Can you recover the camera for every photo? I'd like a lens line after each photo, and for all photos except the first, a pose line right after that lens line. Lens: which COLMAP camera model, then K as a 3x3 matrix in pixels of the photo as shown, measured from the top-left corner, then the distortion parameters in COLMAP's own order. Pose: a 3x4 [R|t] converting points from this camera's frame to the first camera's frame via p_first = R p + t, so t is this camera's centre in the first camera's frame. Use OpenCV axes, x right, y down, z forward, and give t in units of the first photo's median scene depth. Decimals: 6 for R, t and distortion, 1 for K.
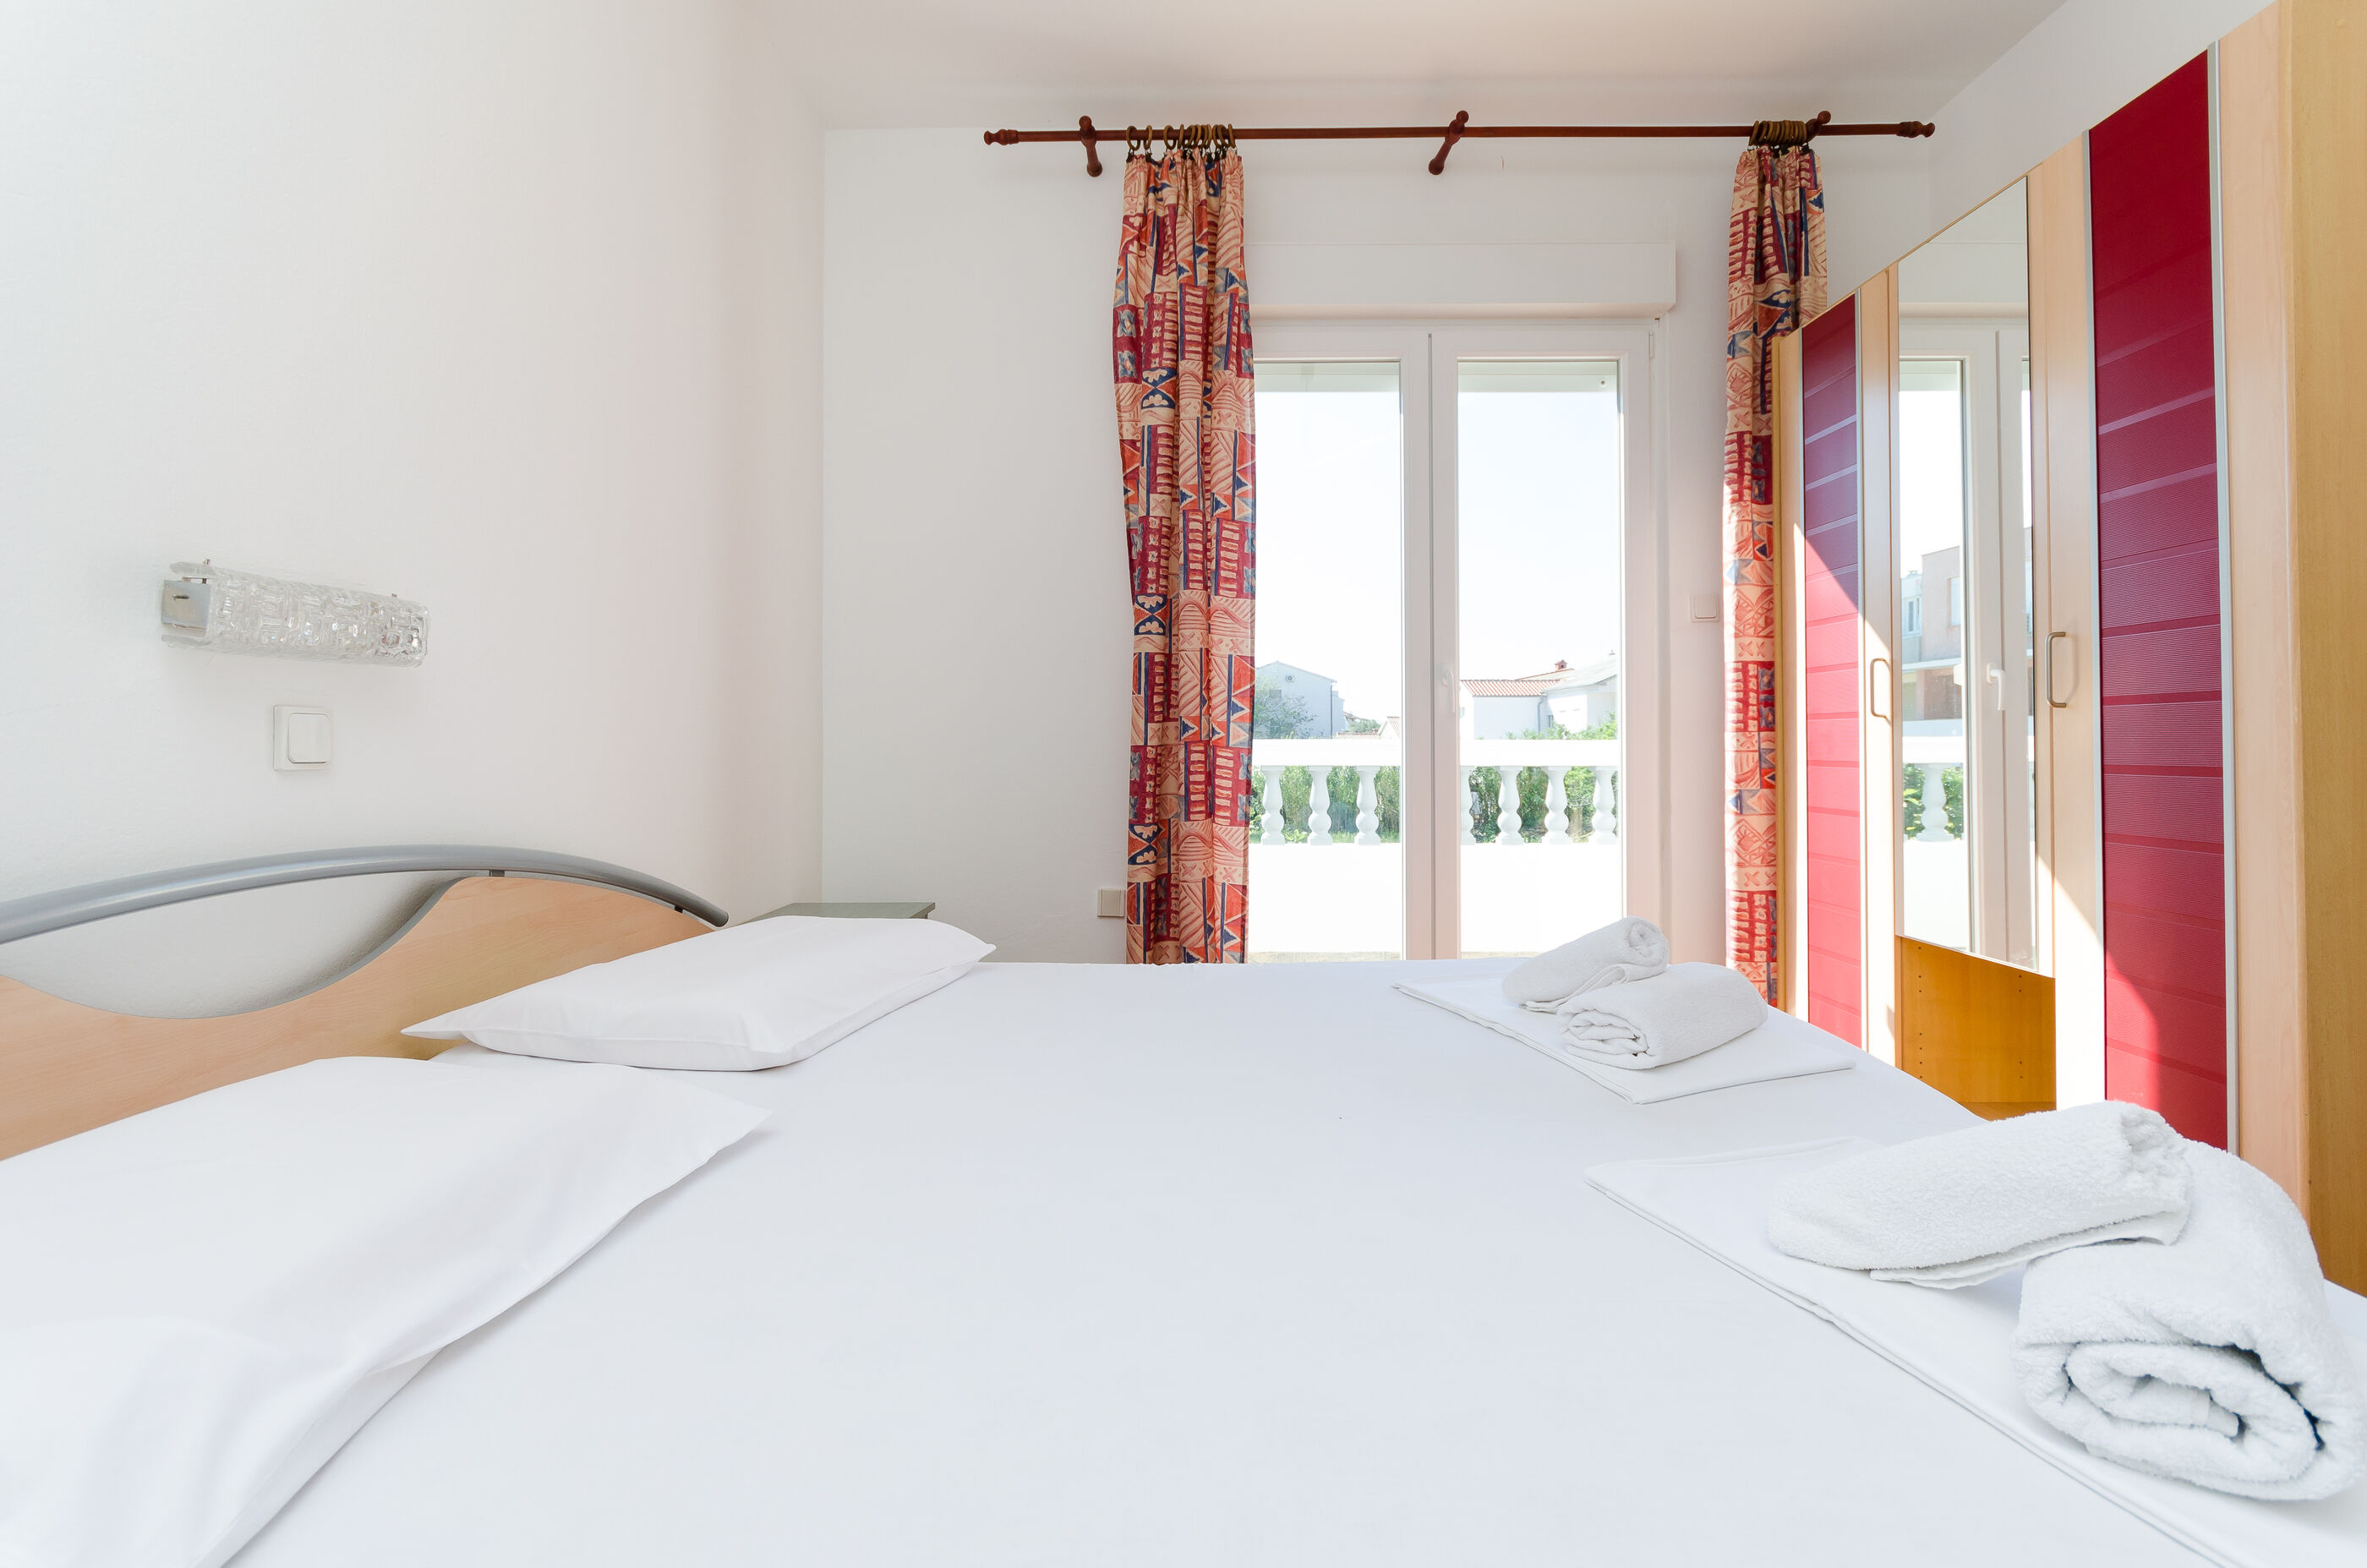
lens RADIAL K [[1069.1, 0, 1117.4], [0, 1069.1, 726.9], [0, 0, 1]] dist [0.006004, -0.000020]
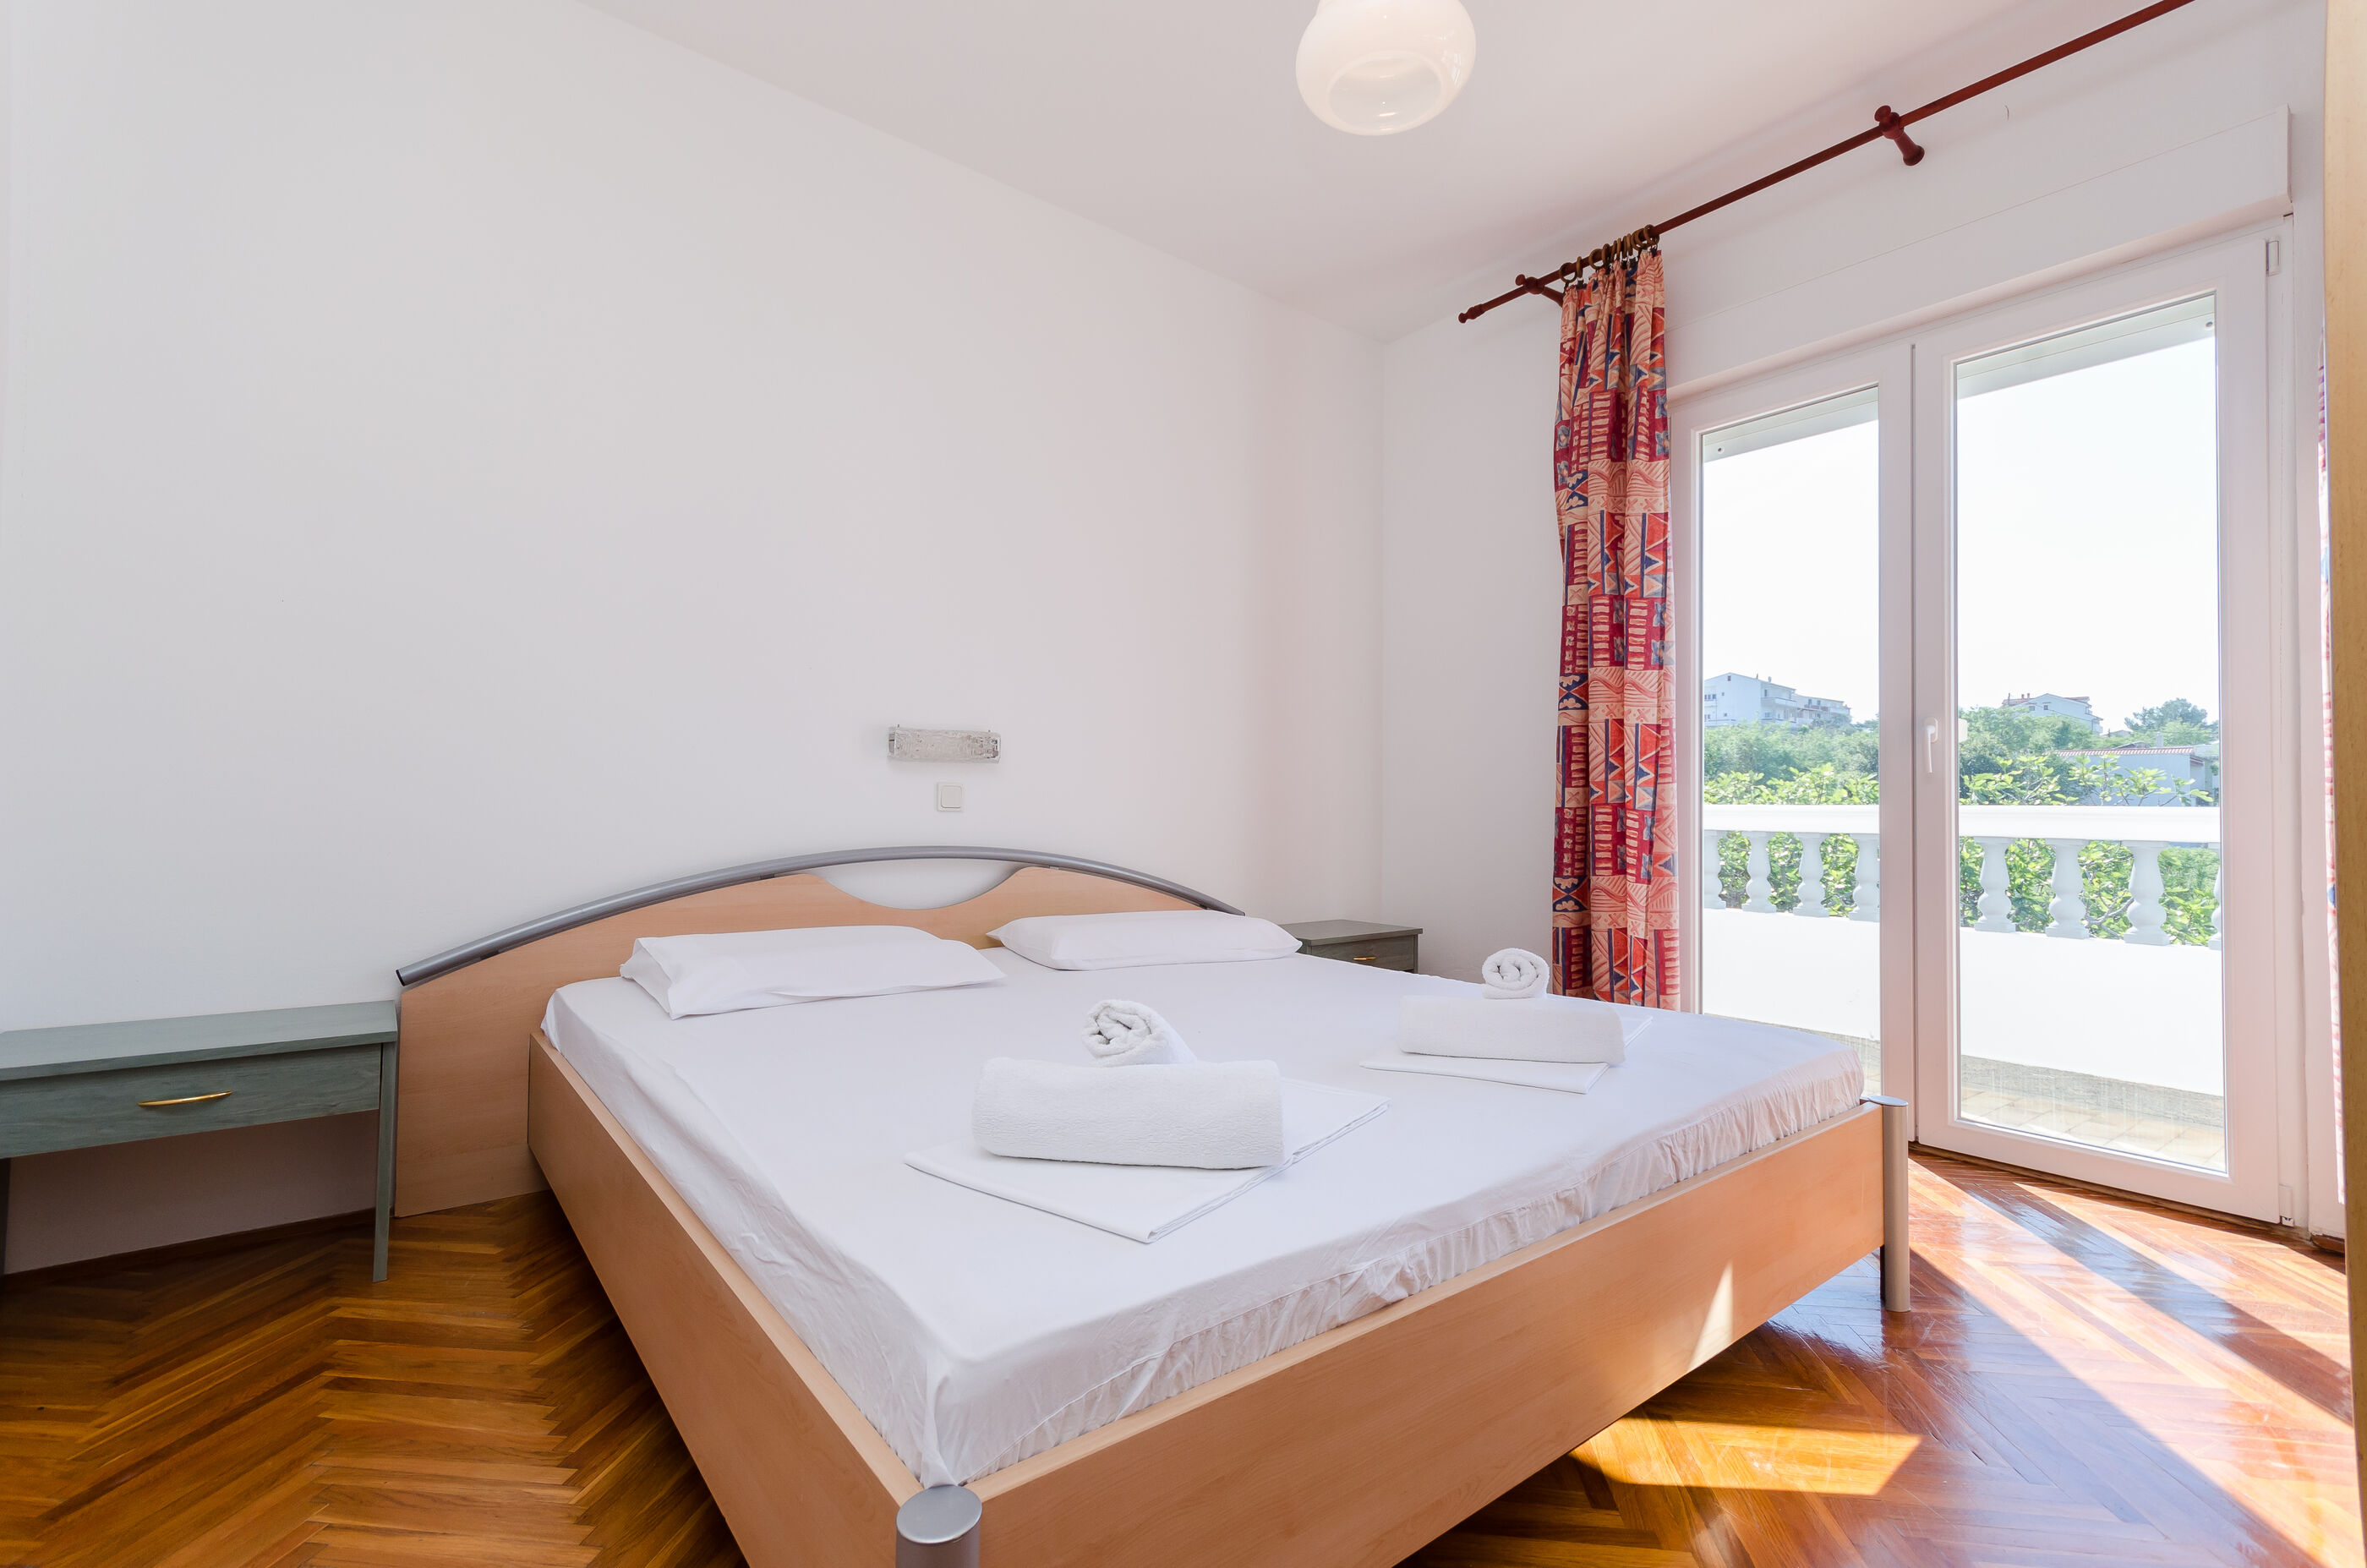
lens RADIAL K [[1031.0, 0, 1183.5], [0, 1031.0, 784.0], [0, 0, 1]] dist [0.017774, 0.000151]
pose [[0.624942, -0.005199, -0.780653, 0.627649], [0.000235, 0.999979, -0.006472, -0.000417], [0.780671, 0.003861, 0.624931, -0.004107]]
